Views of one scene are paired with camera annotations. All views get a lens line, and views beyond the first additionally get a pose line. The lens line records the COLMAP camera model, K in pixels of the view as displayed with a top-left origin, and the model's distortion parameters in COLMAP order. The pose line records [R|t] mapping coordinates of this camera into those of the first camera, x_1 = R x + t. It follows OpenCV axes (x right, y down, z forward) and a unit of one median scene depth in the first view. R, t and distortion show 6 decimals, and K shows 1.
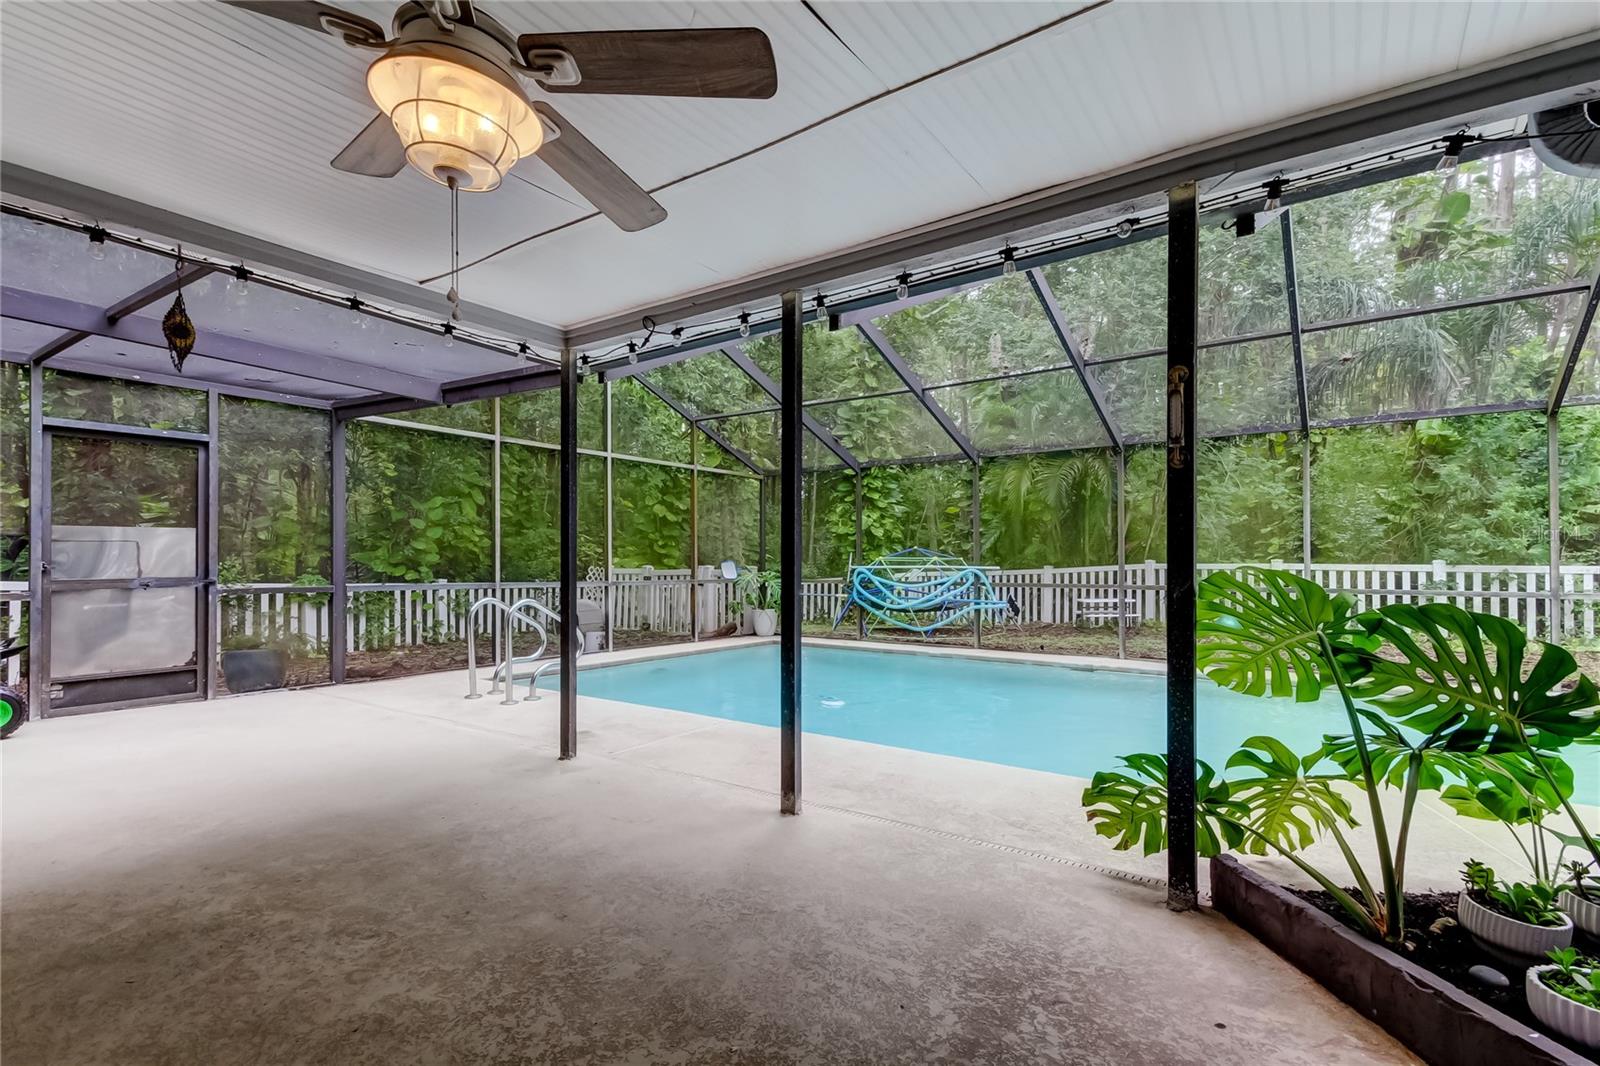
lens RADIAL K [[739.6, 0, 806.2], [0, 739.6, 546.9], [0, 0, 1]] dist [0.016165, -0.005852]
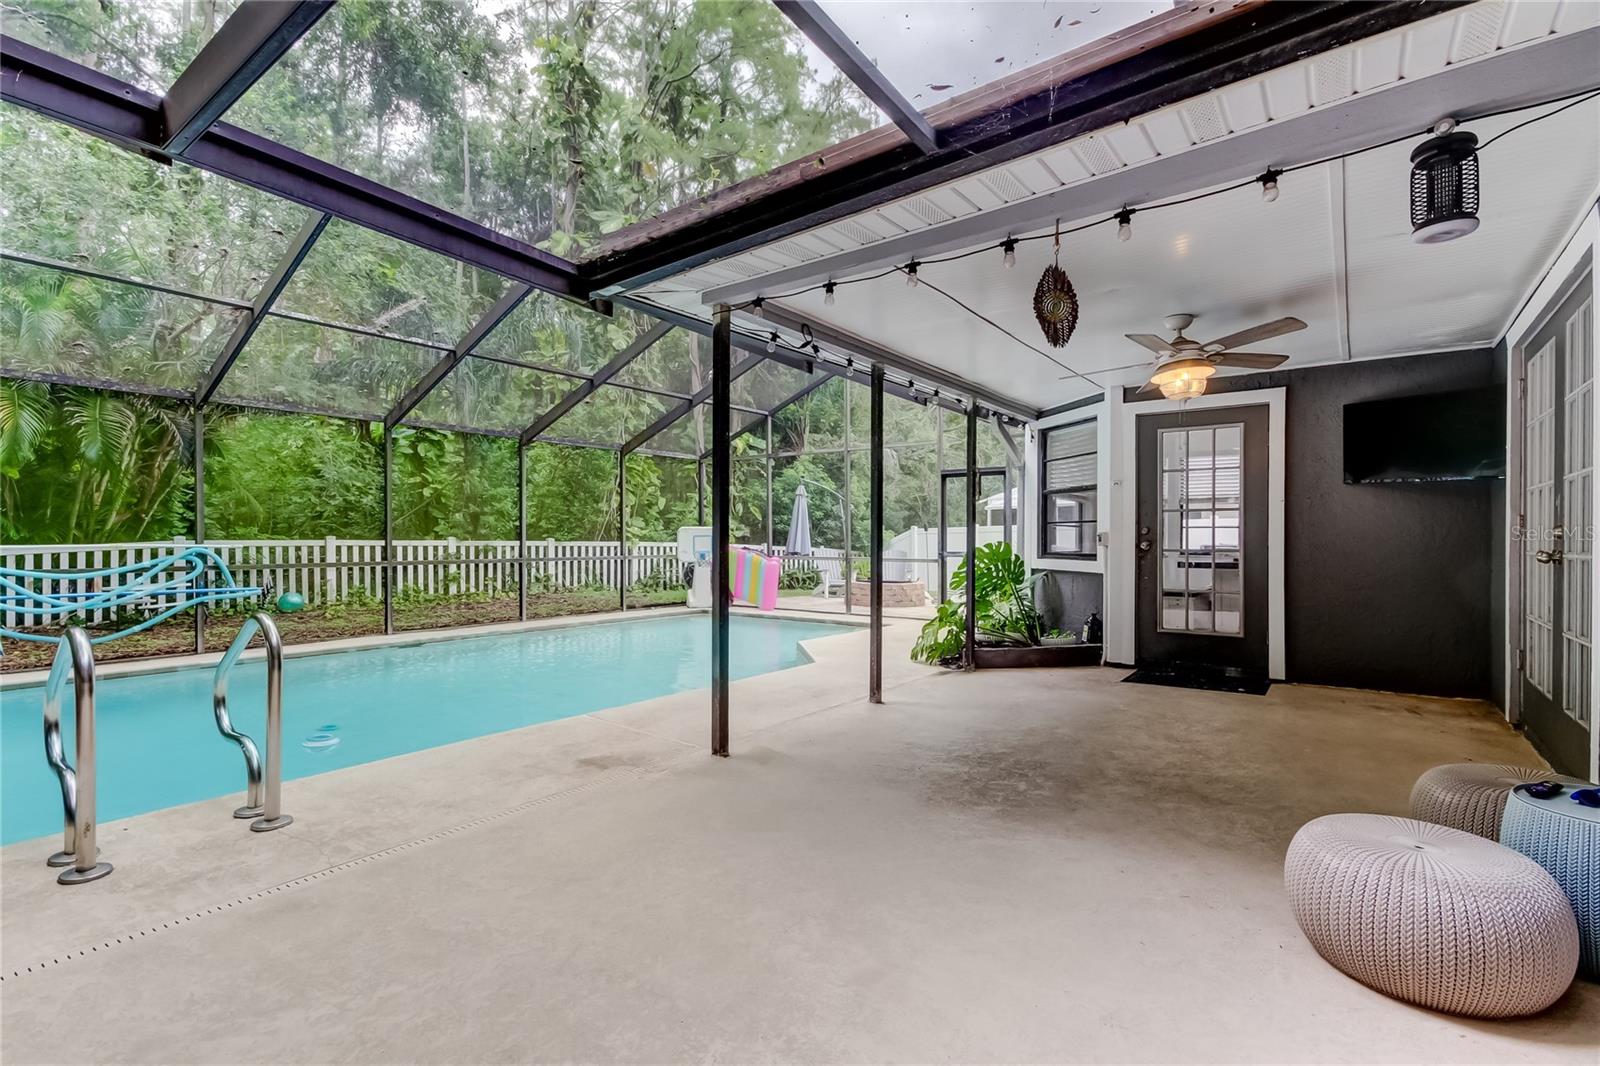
lens RADIAL K [[739.6, 0, 805.3], [0, 739.6, 538.6], [0, 0, 1]] dist [0.016165, -0.005852]
pose [[0.032188, 0.000636, 0.999482, -1.739902], [-0.022517, 0.999746, 0.000089, 0.024017], [-0.999228, -0.022508, 0.032195, 1.234322]]
